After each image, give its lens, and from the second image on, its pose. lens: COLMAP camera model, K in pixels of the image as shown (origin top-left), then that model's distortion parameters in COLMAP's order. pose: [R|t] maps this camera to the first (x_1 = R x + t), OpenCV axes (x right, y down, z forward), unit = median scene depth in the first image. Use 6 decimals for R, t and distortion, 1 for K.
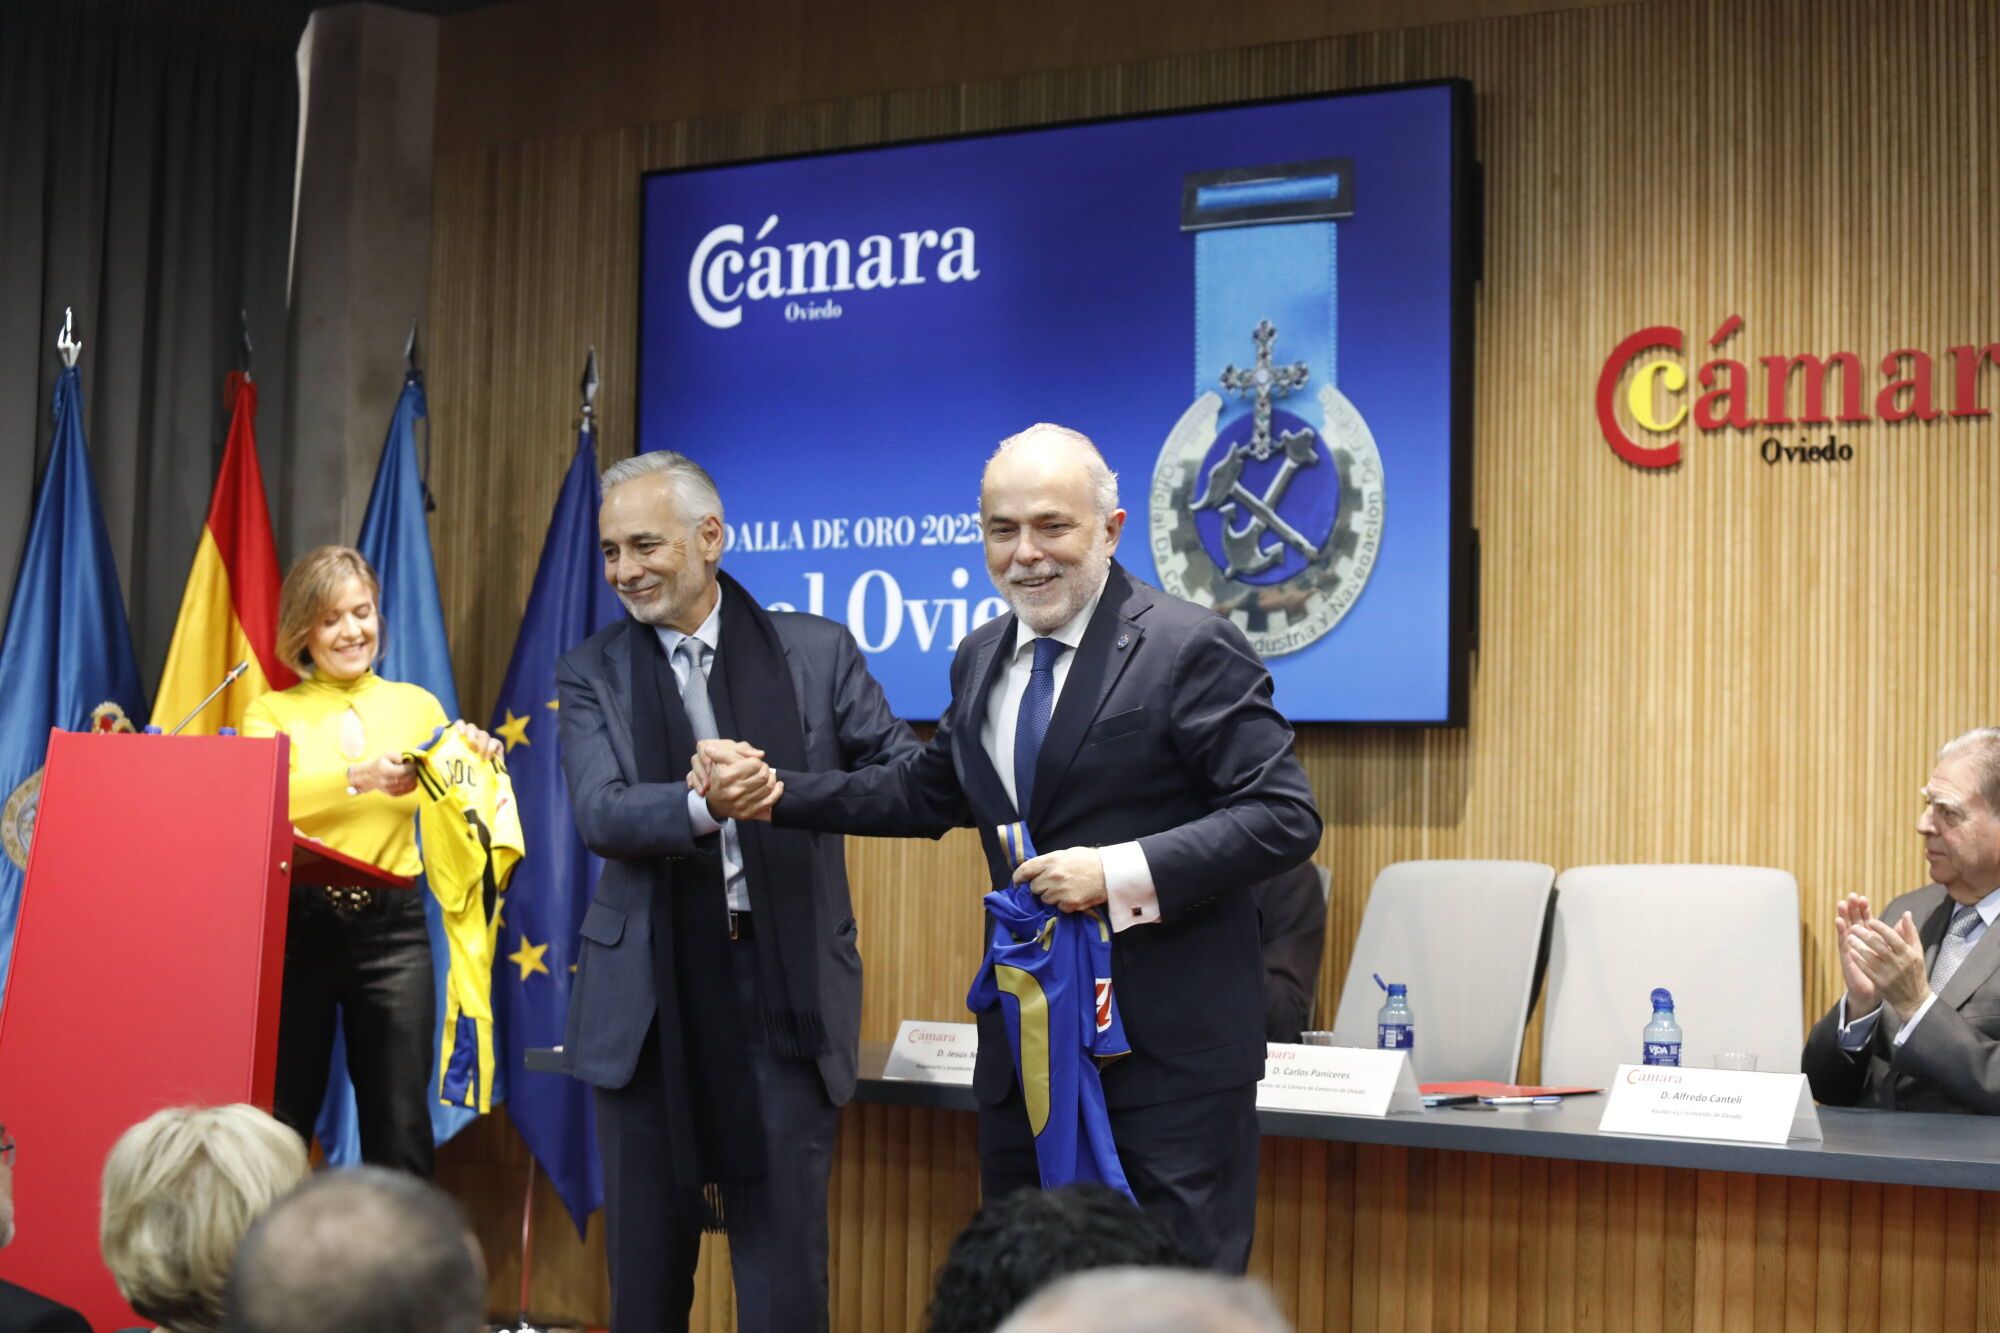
lens RADIAL K [[3905.8, 0, 998.7], [0, 3905.8, 721.9], [0, 0, 1]] dist [-0.312148, 0.340775]
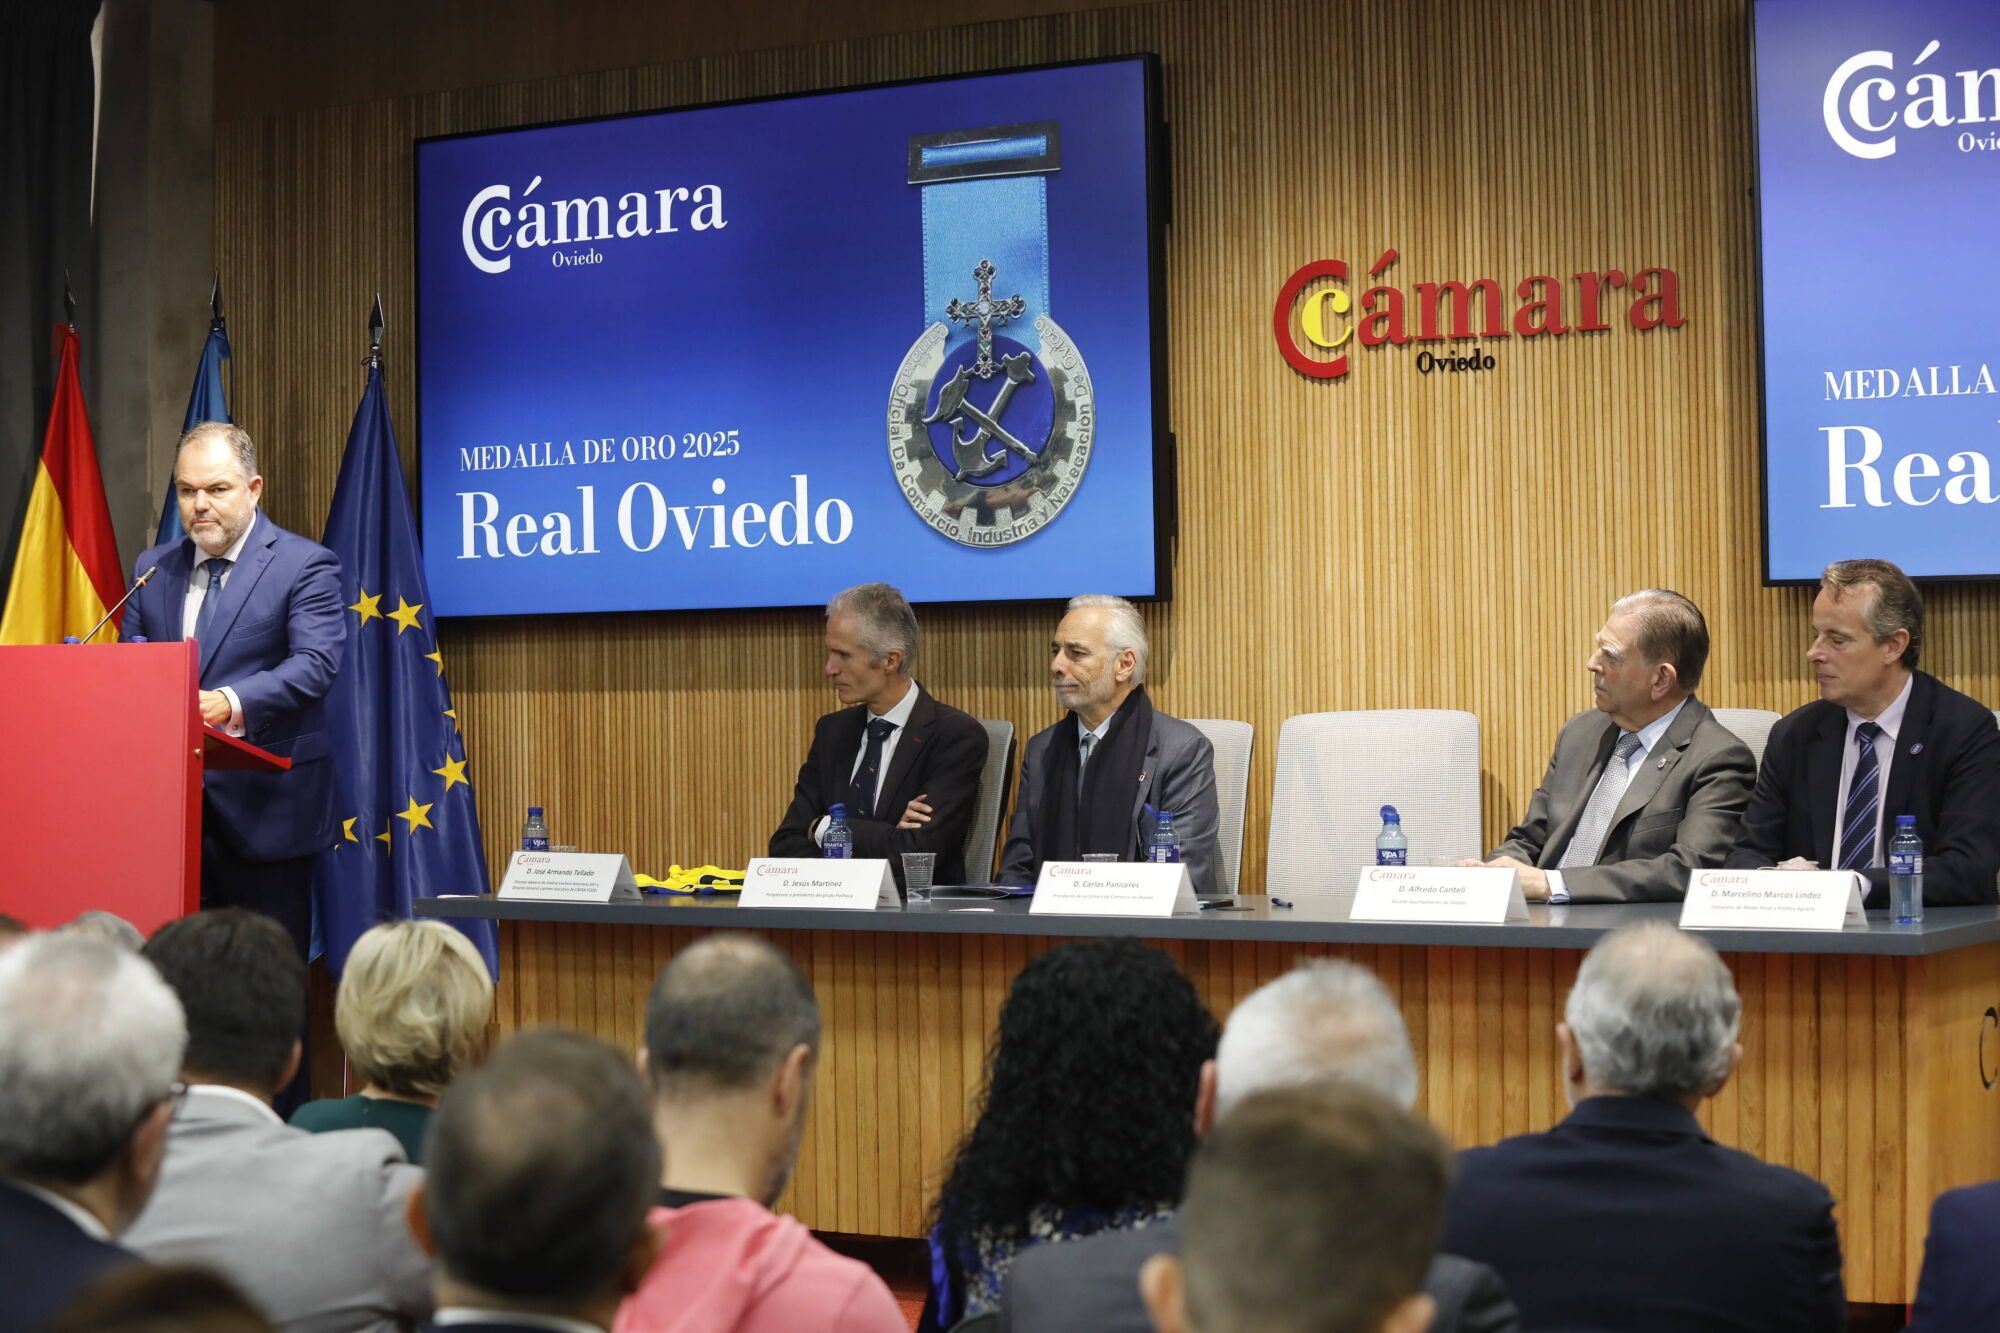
lens RADIAL K [[3766.9, 0, 997.2], [0, 3766.9, 711.0], [0, 0, 1]] dist [-0.312392, 0.393081]
pose [[0.992228, -0.034961, 0.119423, -0.072681], [0.031547, 0.999041, 0.030360, -0.001593], [-0.120370, -0.026357, 0.992379, -0.138216]]
